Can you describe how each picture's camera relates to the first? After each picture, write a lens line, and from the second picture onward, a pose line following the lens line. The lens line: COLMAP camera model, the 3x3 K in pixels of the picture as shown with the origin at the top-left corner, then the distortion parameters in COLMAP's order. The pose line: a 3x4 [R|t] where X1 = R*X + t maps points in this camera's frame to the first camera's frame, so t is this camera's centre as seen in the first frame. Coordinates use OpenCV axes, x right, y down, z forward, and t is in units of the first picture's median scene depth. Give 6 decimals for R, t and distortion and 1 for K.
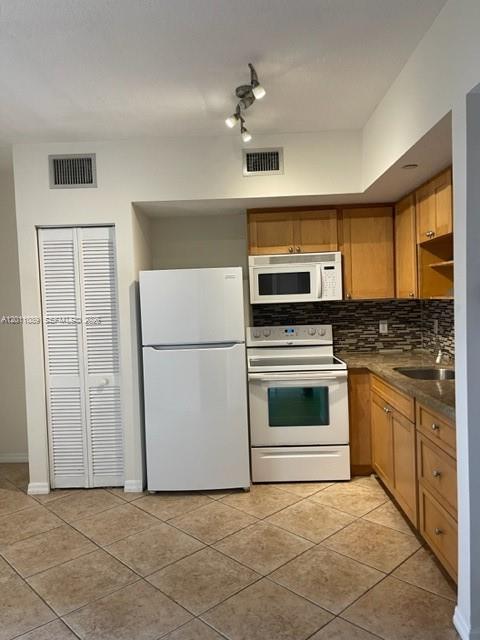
lens RADIAL K [[472.2, 0, 240.0], [0, 472.2, 320.0], [0, 0, 1]] dist [0.059905, -0.088241]
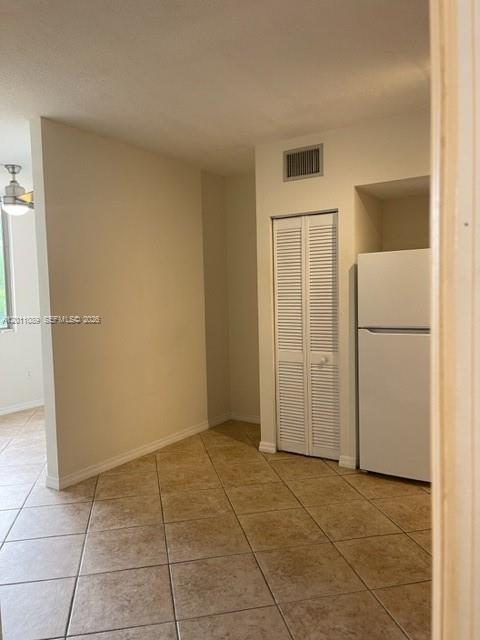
lens RADIAL K [[472.2, 0, 240.0], [0, 472.2, 320.0], [0, 0, 1]] dist [0.059905, -0.088241]
pose [[0.857518, 0.042827, -0.512668, 0.094156], [-0.028667, 0.998958, 0.035501, 0.009159], [0.513655, -0.015746, 0.857853, -0.006044]]
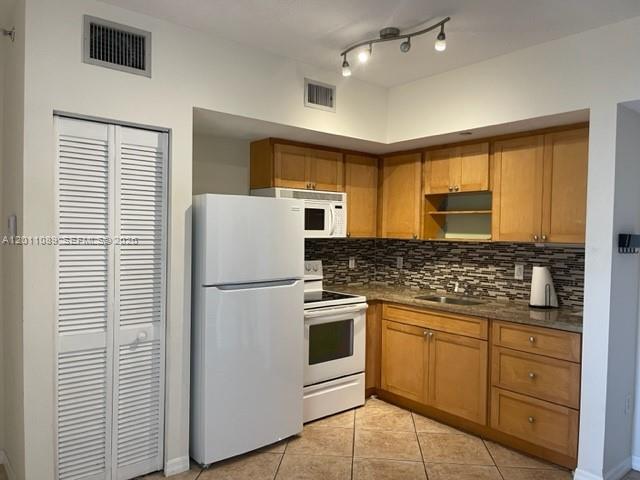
lens RADIAL K [[472.2, 0, 319.0], [0, 472.2, 243.9], [0, 0, 1]] dist [0.059905, -0.088241]
pose [[0.753445, 0.028758, 0.656881, -0.579570], [-0.013709, 0.999513, -0.028034, 0.002955], [-0.657368, 0.012117, 0.753473, 0.251483]]
